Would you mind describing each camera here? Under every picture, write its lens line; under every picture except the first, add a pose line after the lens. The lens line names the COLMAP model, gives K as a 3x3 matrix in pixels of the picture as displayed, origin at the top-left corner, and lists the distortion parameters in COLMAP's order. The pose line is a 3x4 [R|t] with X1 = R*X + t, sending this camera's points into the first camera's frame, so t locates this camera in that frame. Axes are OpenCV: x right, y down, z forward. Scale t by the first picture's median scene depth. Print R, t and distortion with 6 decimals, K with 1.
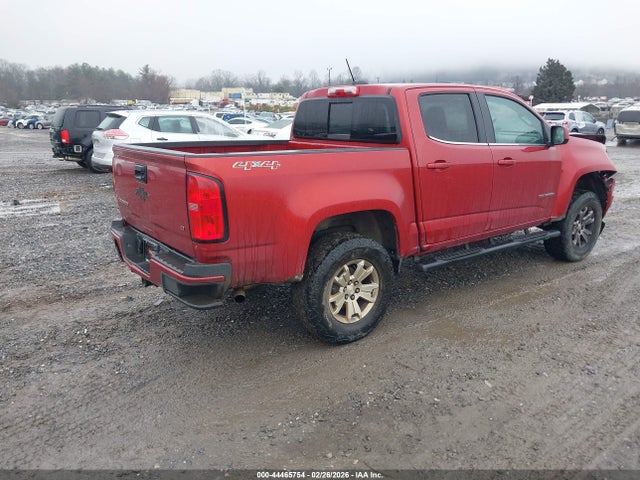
lens RADIAL K [[483.5, 0, 322.8], [0, 483.5, 267.6], [0, 0, 1]] dist [0.009210, 0.000294]
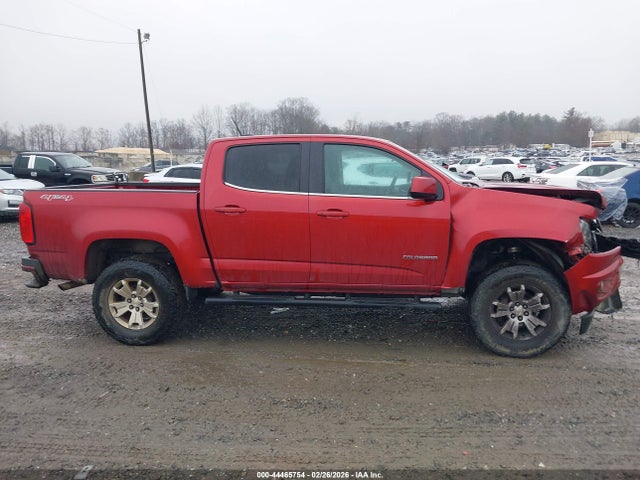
lens RADIAL K [[495.4, 0, 322.9], [0, 495.4, 267.0], [0, 0, 1]] dist [0.018915, 0.001362]
pose [[0.726830, 0.141105, -0.672166, 1.085107], [-0.202392, 0.979214, -0.013289, -0.106954], [0.656319, 0.145700, 0.740281, 0.315424]]
